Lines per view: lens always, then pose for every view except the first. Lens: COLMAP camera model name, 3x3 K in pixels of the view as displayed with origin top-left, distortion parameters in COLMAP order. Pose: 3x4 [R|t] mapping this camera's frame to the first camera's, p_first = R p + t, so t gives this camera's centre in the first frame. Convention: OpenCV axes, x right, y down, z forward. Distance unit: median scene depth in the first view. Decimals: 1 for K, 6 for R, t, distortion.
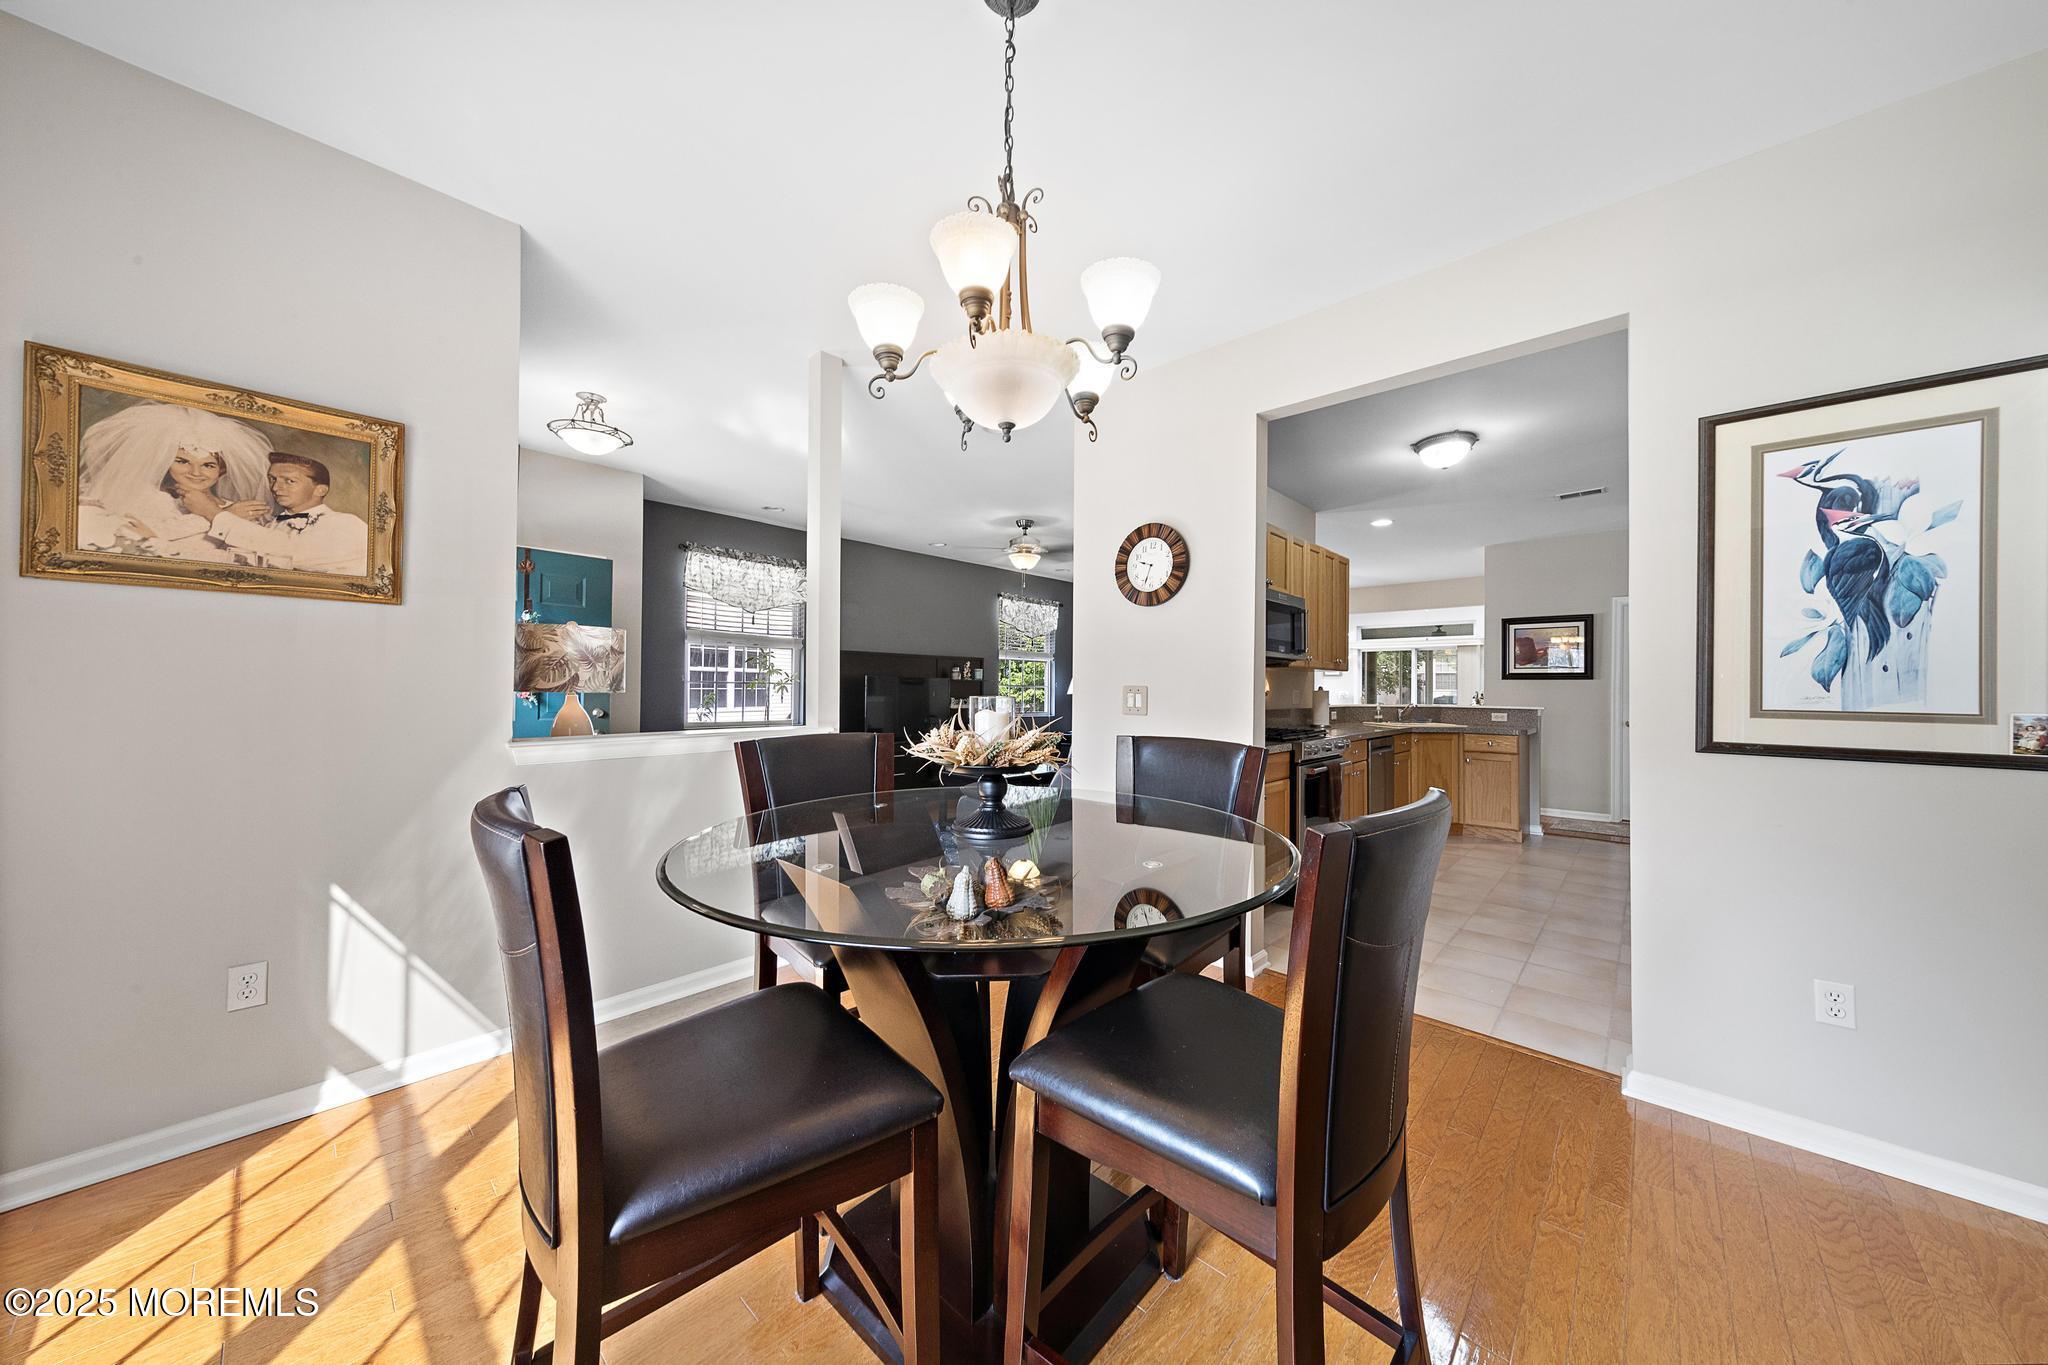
lens RADIAL K [[677.9, 0, 1031.0], [0, 677.9, 686.2], [0, 0, 1]] dist [0.007606, -0.000064]
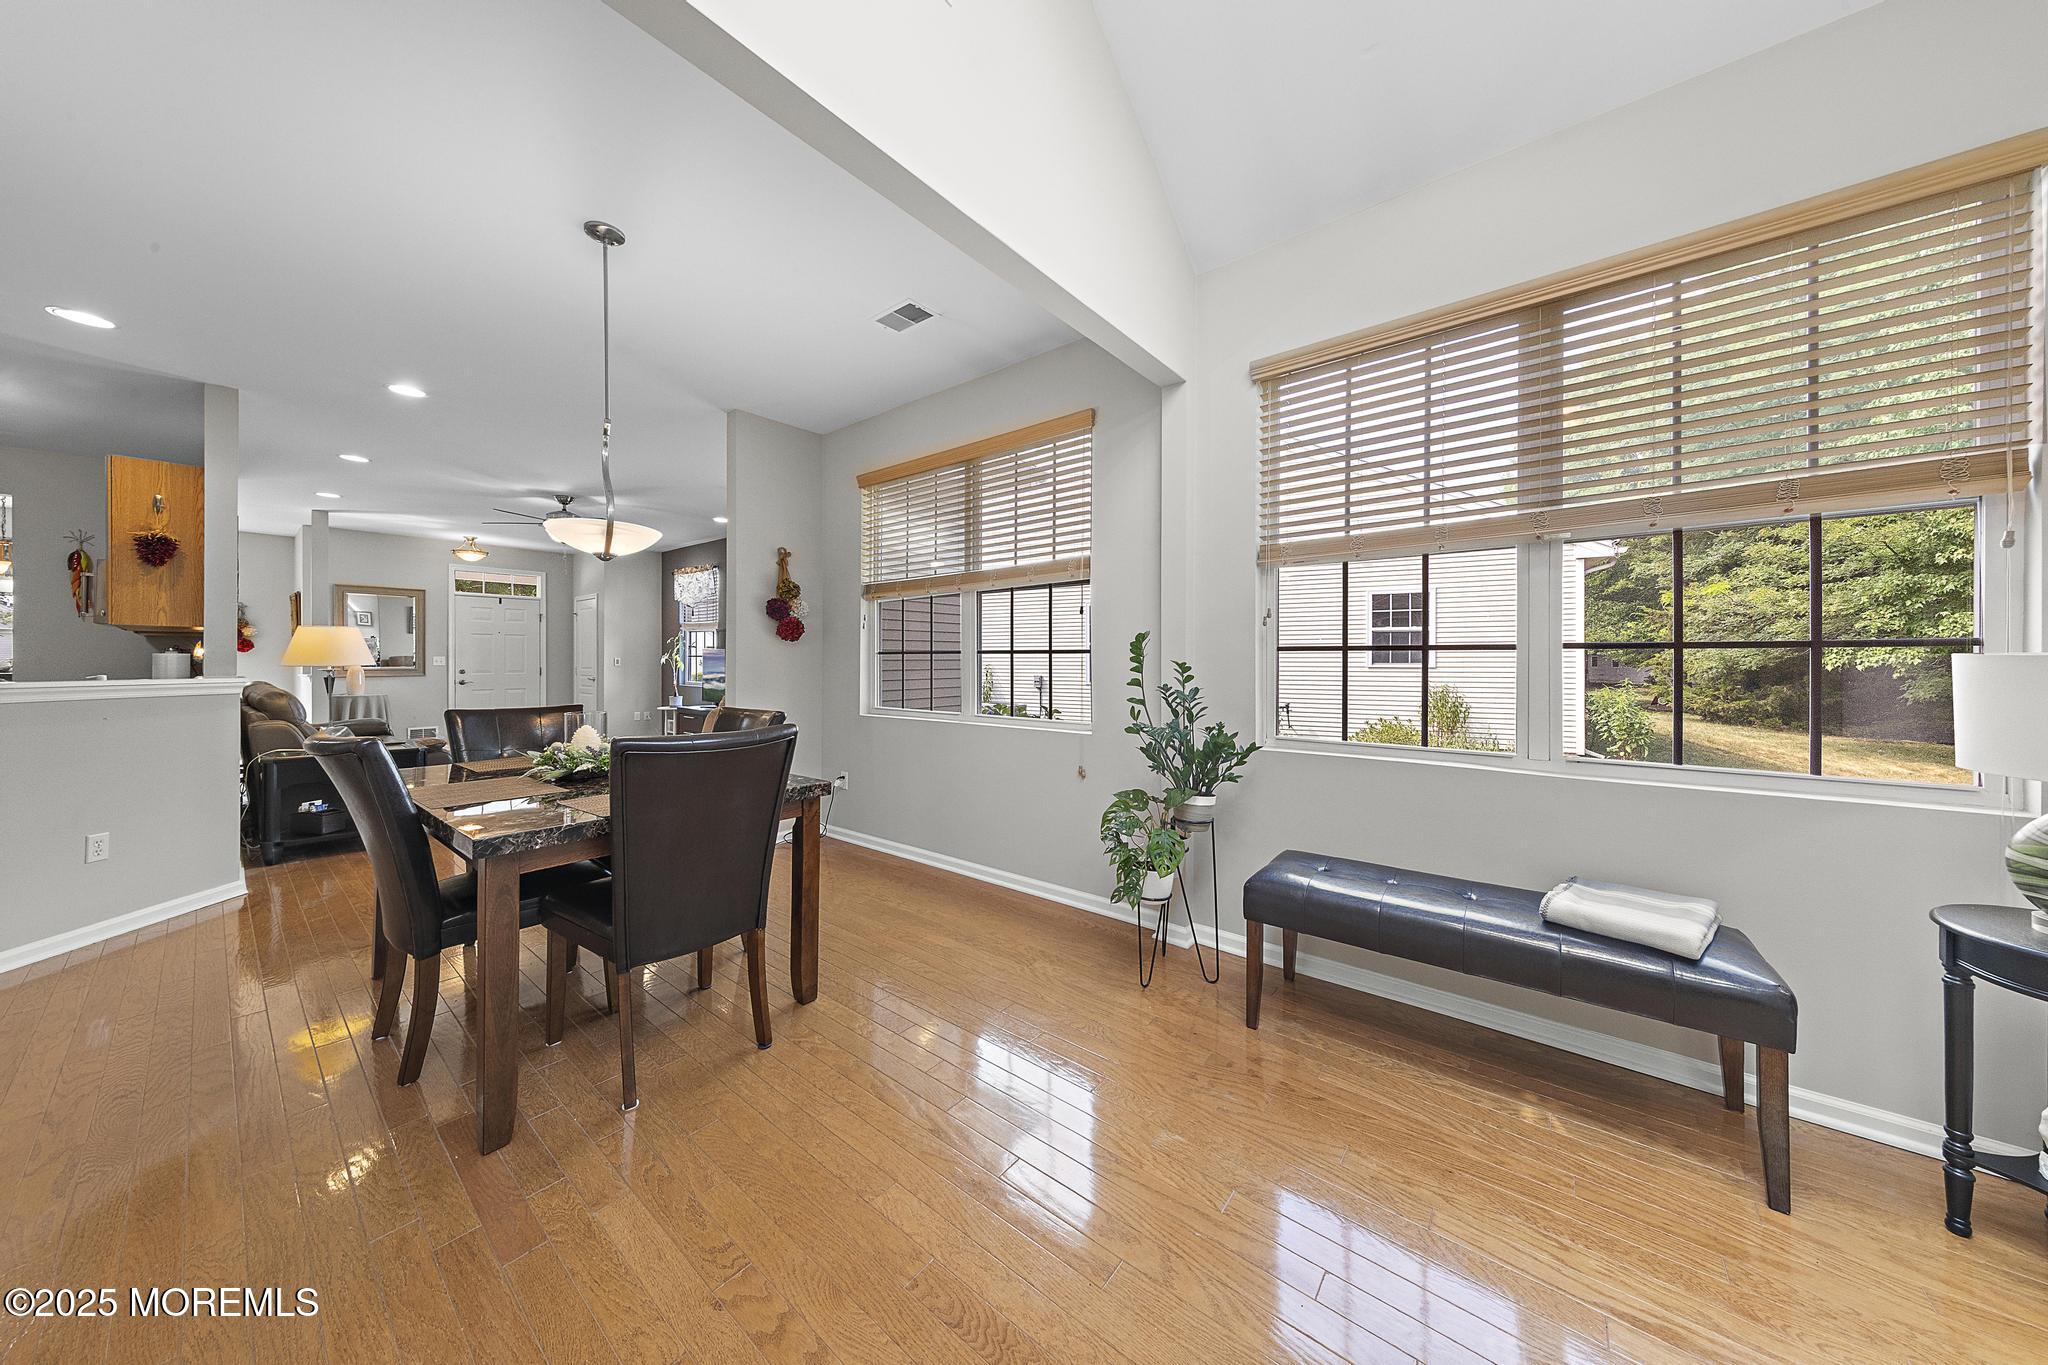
lens RADIAL K [[650.4, 0, 1028.5], [0, 650.4, 665.4], [0, 0, 1]] dist [0.008677, -0.000023]
pose [[0.065352, -0.002081, -0.997860, 1.047773], [0.001615, 0.999997, -0.001980, 0.018842], [0.997861, -0.001482, 0.065355, 1.657495]]
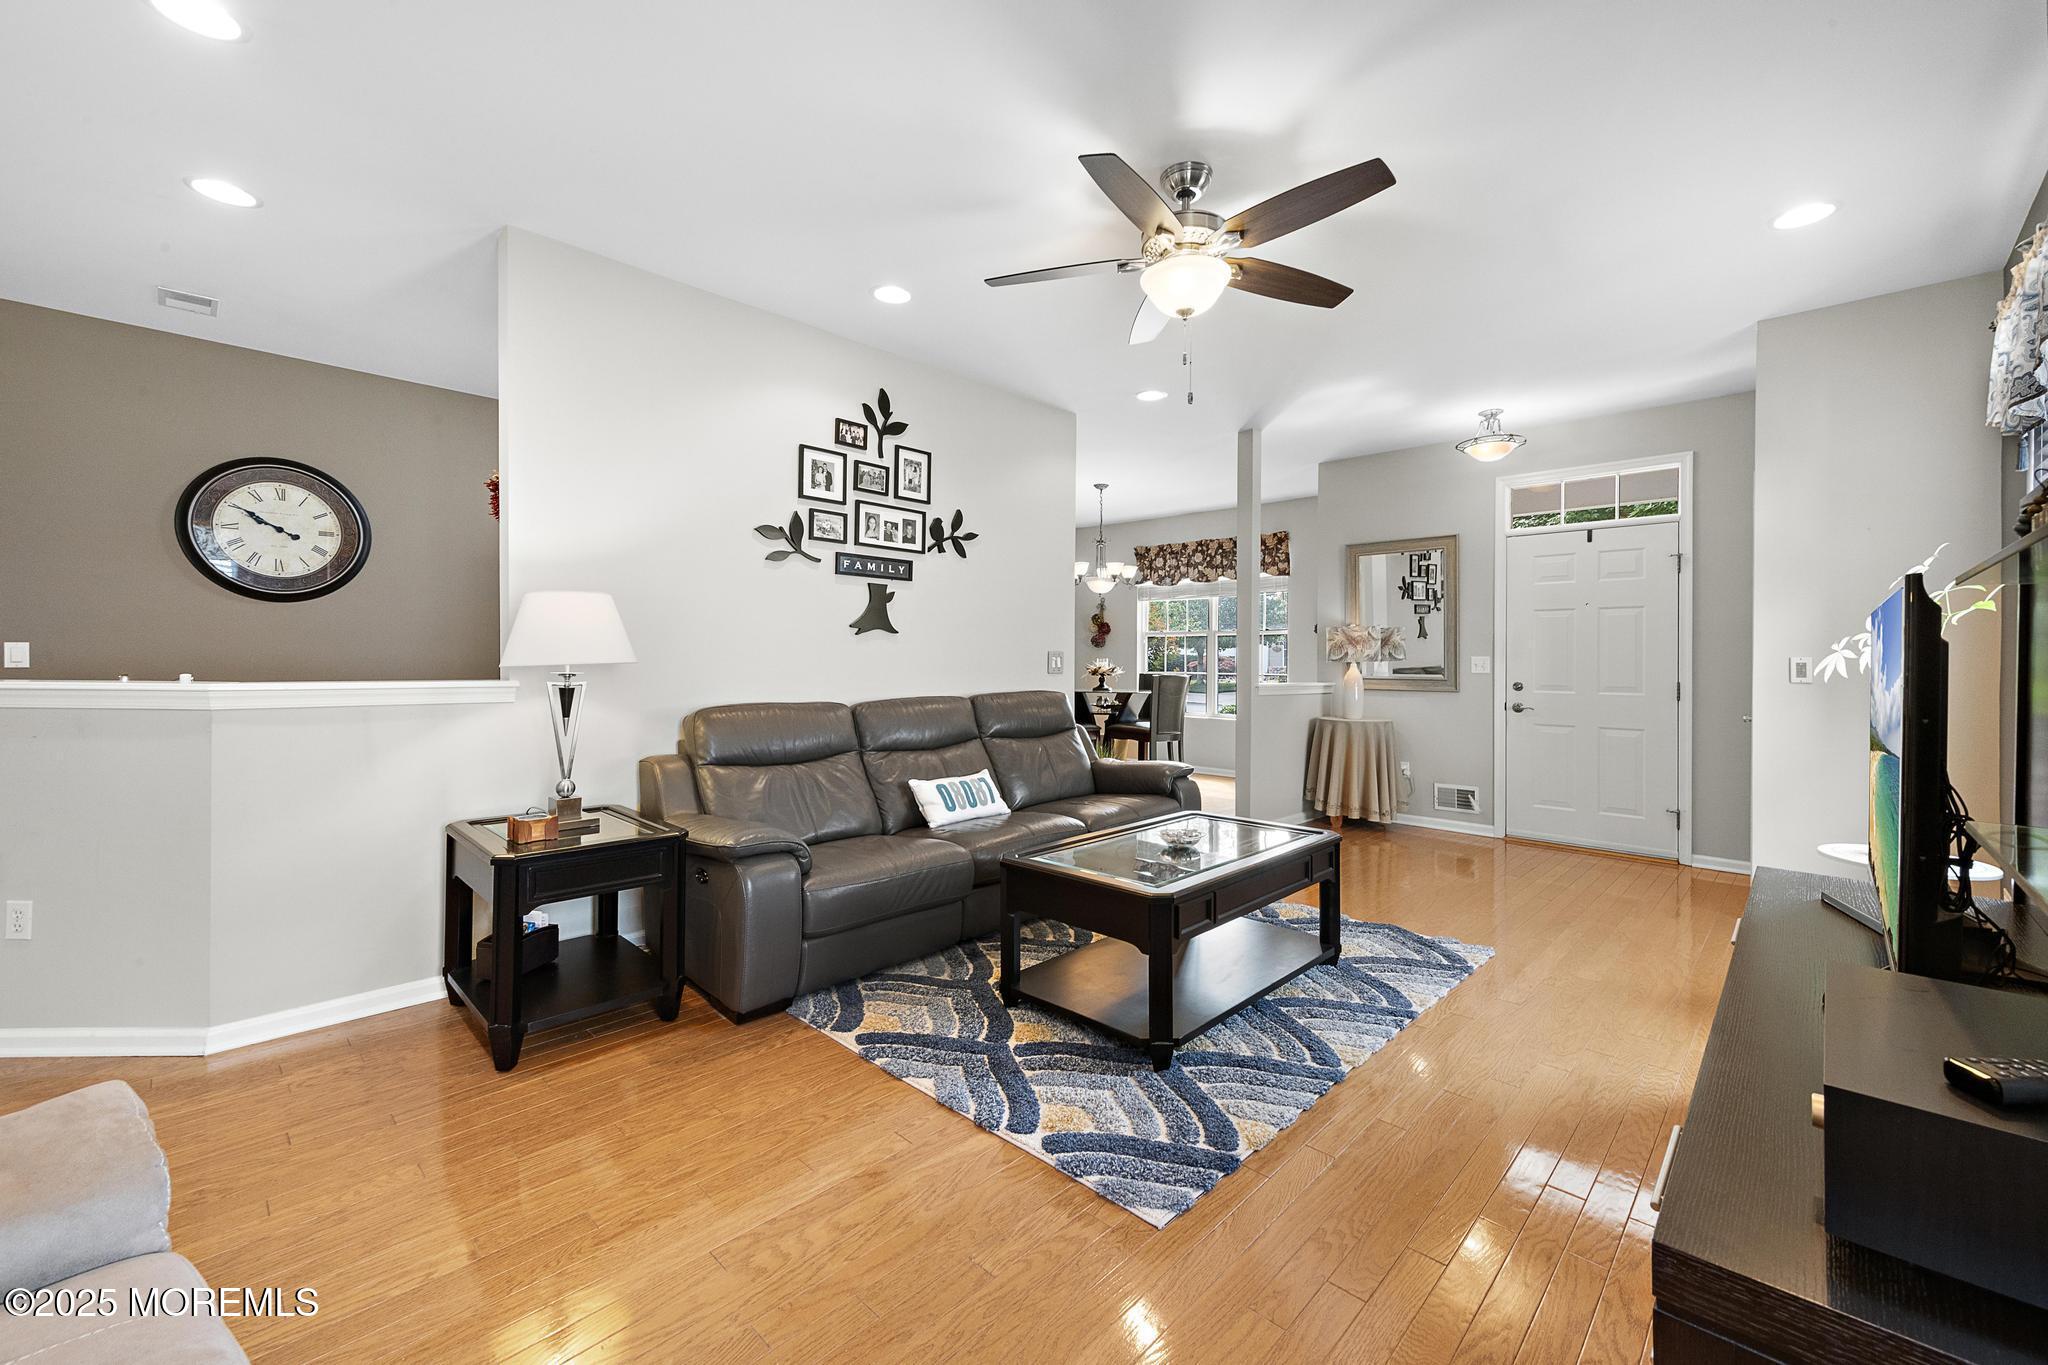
lens RADIAL K [[823.4, 0, 1037.1], [0, 823.4, 659.6], [0, 0, 1]] dist [0.009630, 0.000092]
pose [[-0.999613, -0.016632, 0.022307, 0.055049], [-0.016705, 0.999856, -0.003092, 0.009916], [-0.022253, -0.003464, -0.999746, 1.439700]]
